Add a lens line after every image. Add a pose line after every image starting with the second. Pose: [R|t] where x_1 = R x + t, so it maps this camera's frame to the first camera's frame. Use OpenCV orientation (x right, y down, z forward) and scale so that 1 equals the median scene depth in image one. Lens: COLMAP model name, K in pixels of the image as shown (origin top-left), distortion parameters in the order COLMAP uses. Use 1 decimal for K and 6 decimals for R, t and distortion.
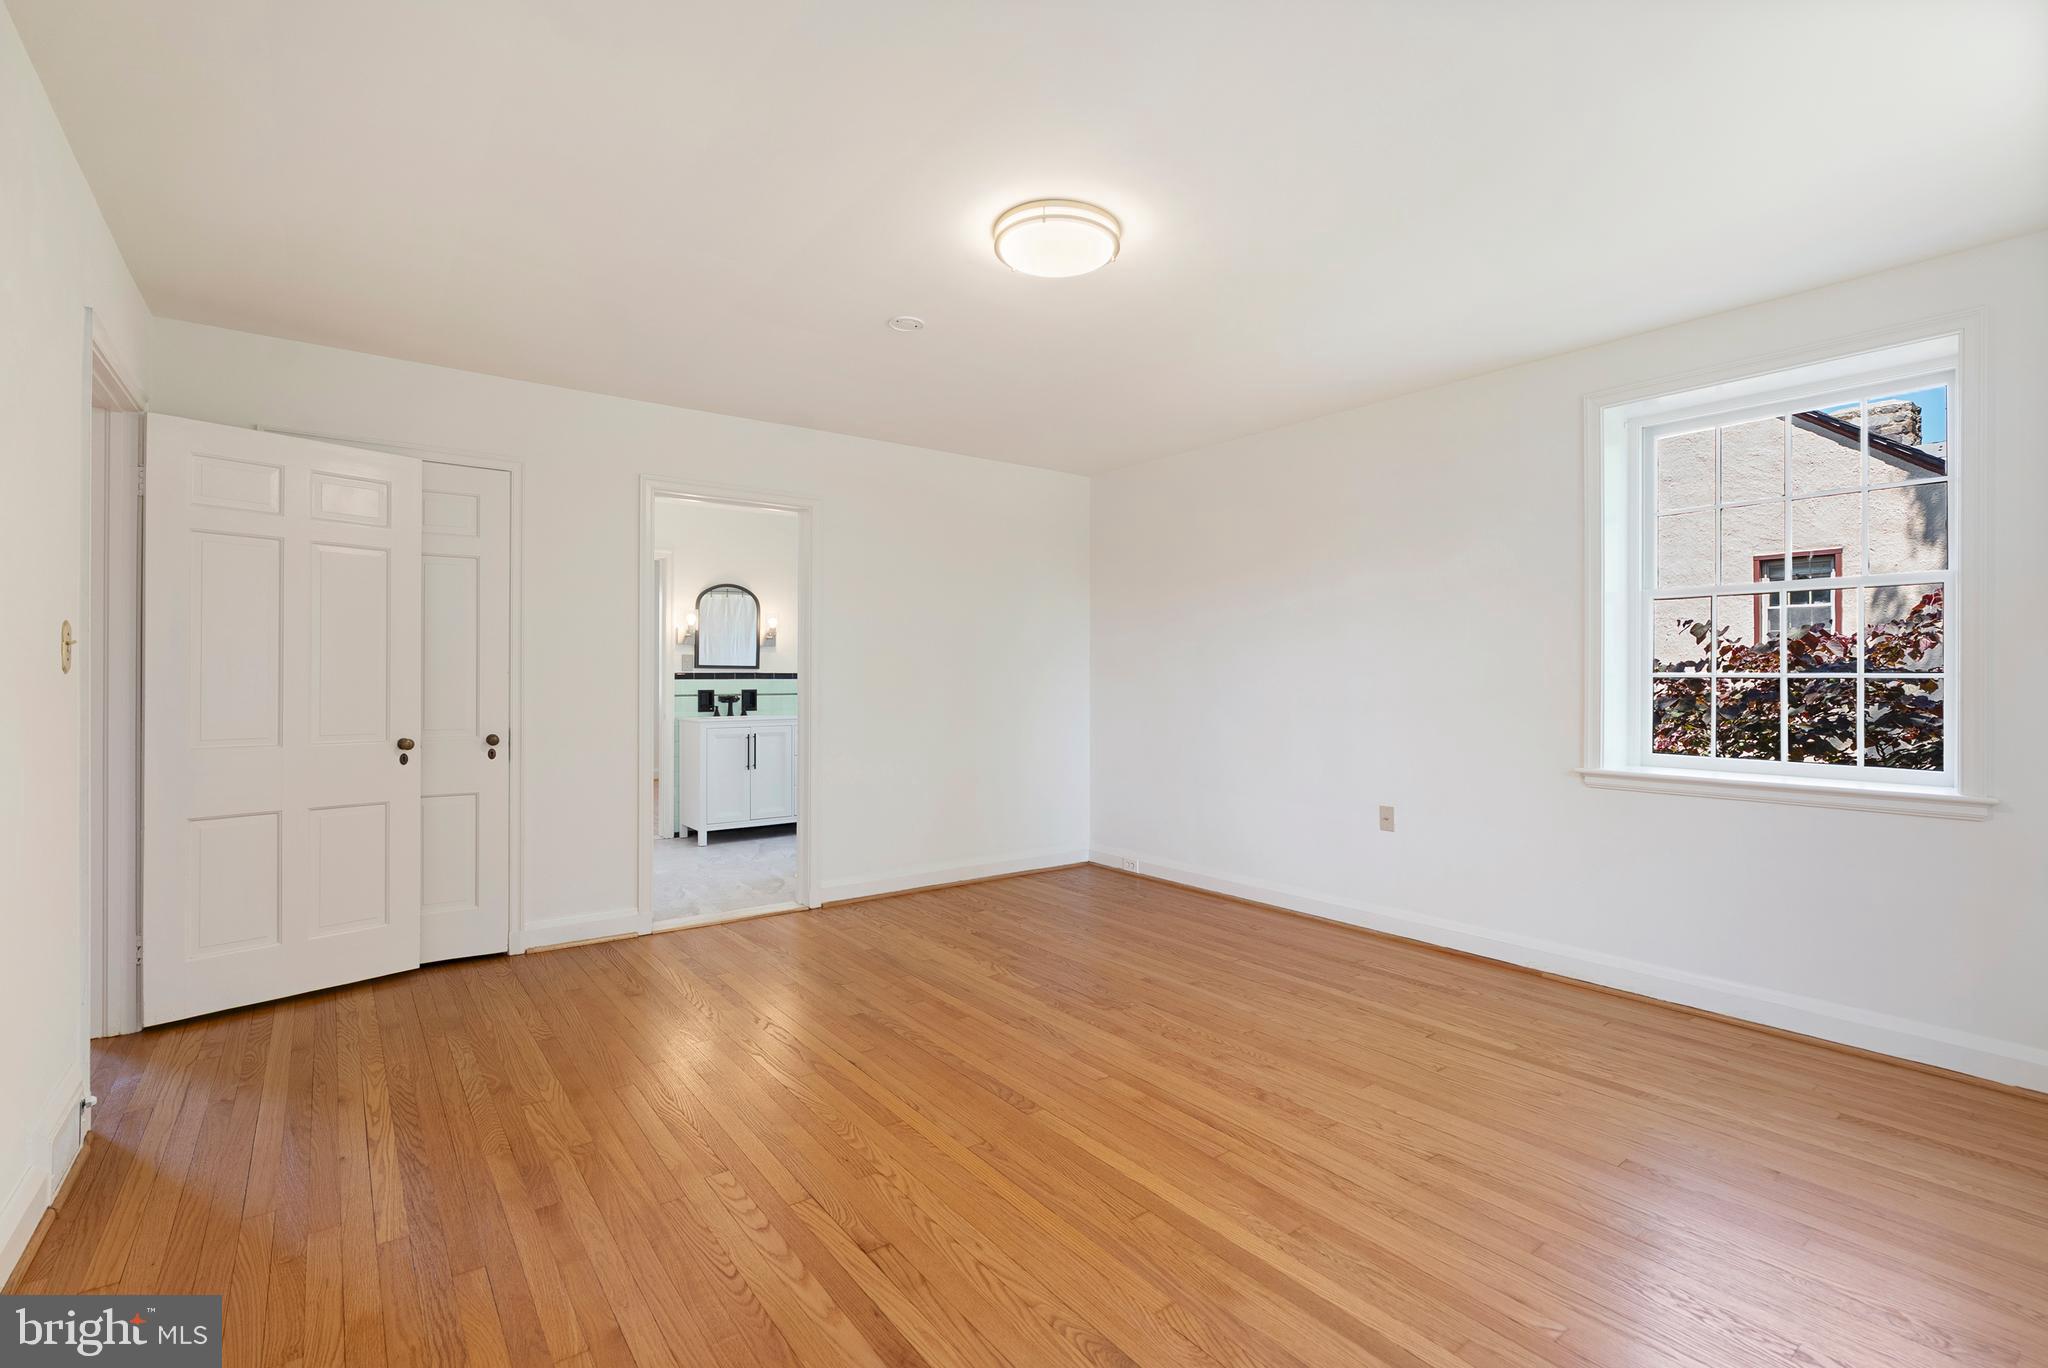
lens RADIAL K [[939.7, 0, 1014.0], [0, 939.7, 681.0], [0, 0, 1]] dist [-0.001727, -0.000265]
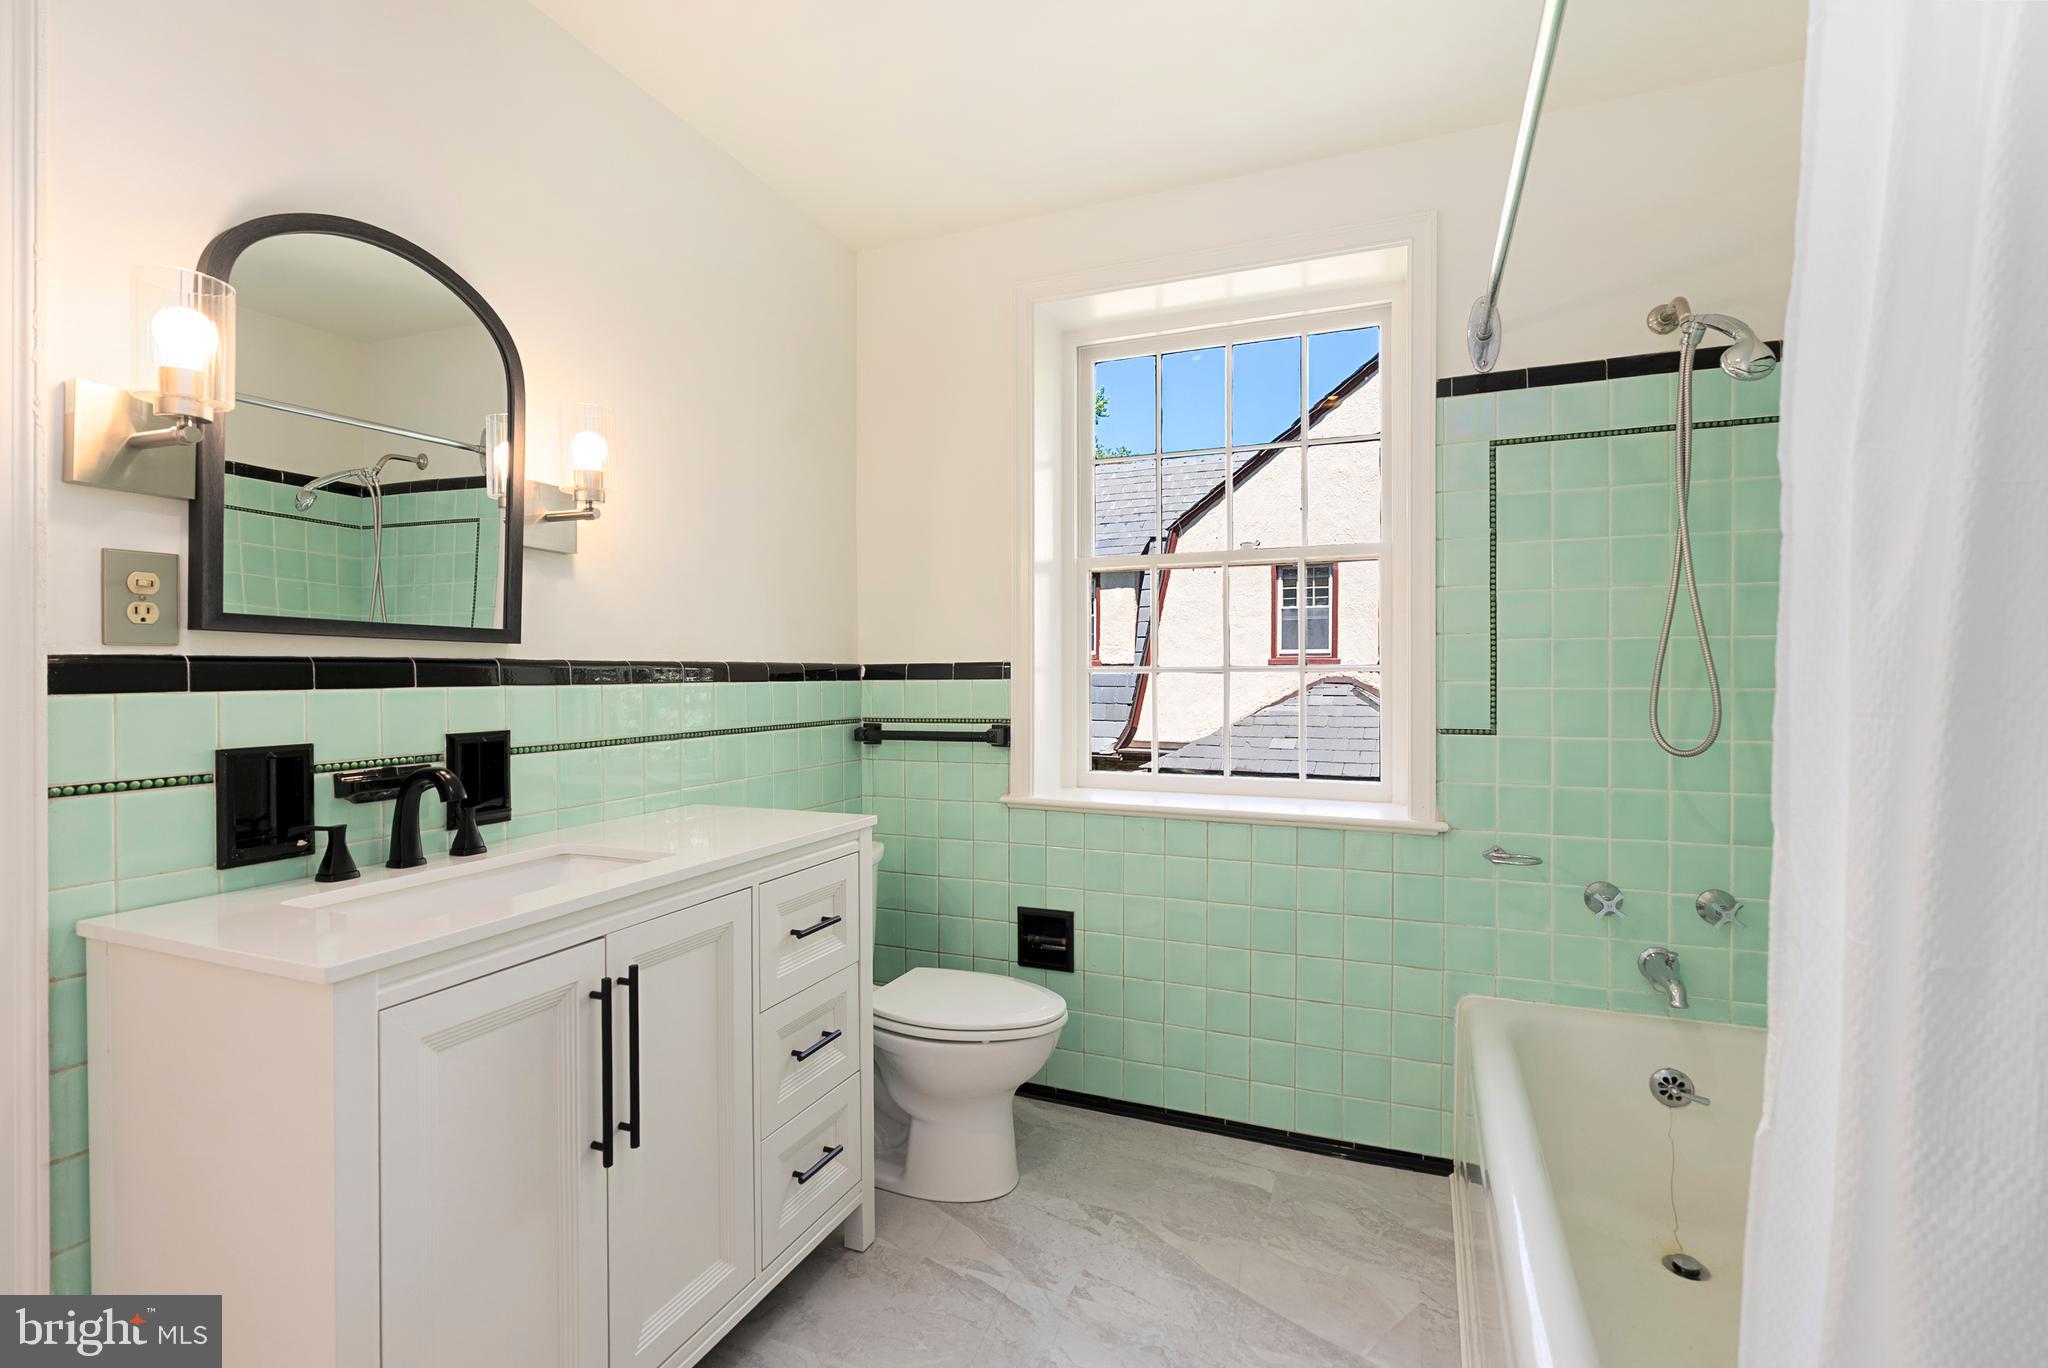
lens RADIAL K [[939.7, 0, 1014.0], [0, 939.7, 681.0], [0, 0, 1]] dist [-0.001727, -0.000265]
pose [[0.855810, -0.009243, 0.517208, -0.295419], [0.005689, 0.999948, 0.008456, -0.004401], [-0.517259, -0.004294, 0.855818, 0.758427]]
